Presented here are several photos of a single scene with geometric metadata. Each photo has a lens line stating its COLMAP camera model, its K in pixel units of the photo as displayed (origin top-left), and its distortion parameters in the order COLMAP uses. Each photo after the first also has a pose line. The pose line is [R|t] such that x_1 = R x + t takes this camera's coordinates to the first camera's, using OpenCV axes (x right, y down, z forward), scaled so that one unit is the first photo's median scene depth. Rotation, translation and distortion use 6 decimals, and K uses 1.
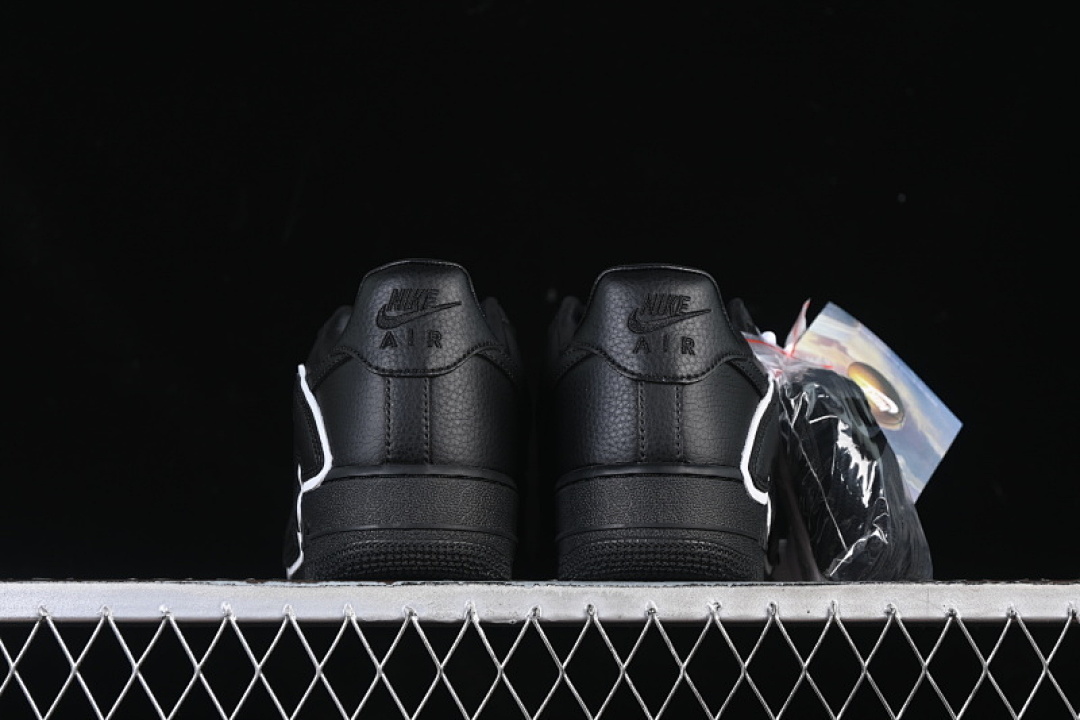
lens RADIAL K [[2487.7, 0, 539.6], [0, 2487.7, 367.9], [0, 0, 1]] dist [-0.112076, 0.000000]
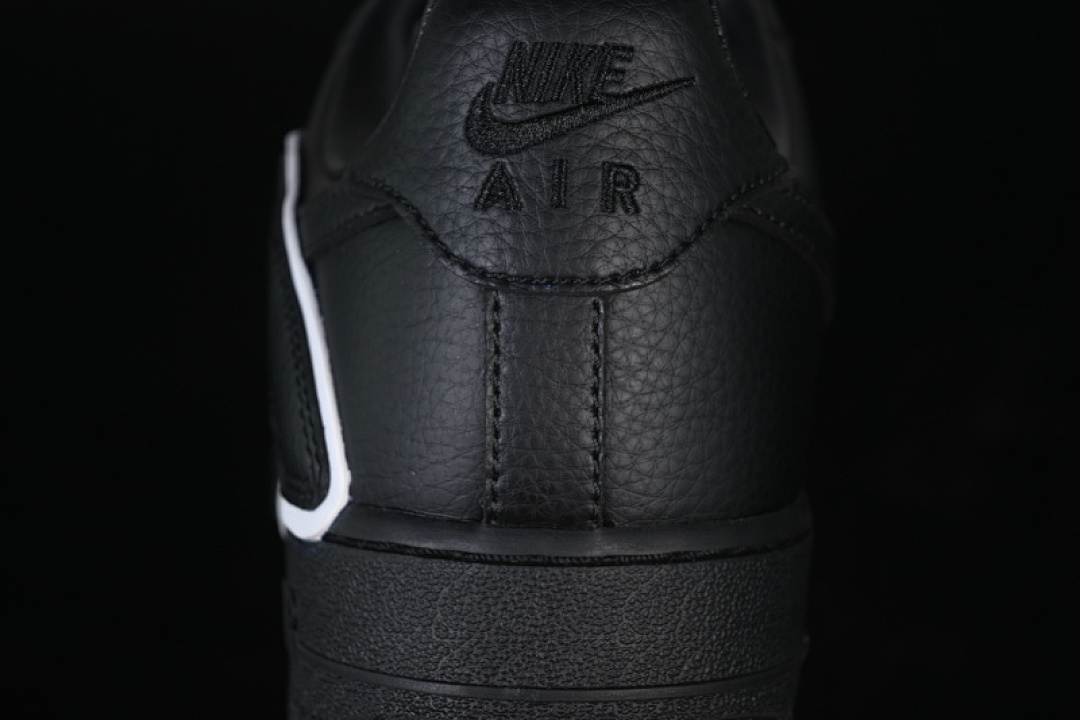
lens RADIAL K [[2487.7, 0, 539.9], [0, 2487.7, 360.4], [0, 0, 1]] dist [-0.112076, 0.000000]
pose [[0.998371, 0.028692, -0.049321, -0.035098], [-0.013045, 0.956257, 0.292235, -0.095637], [0.055548, -0.291116, 0.955074, 0.636170]]
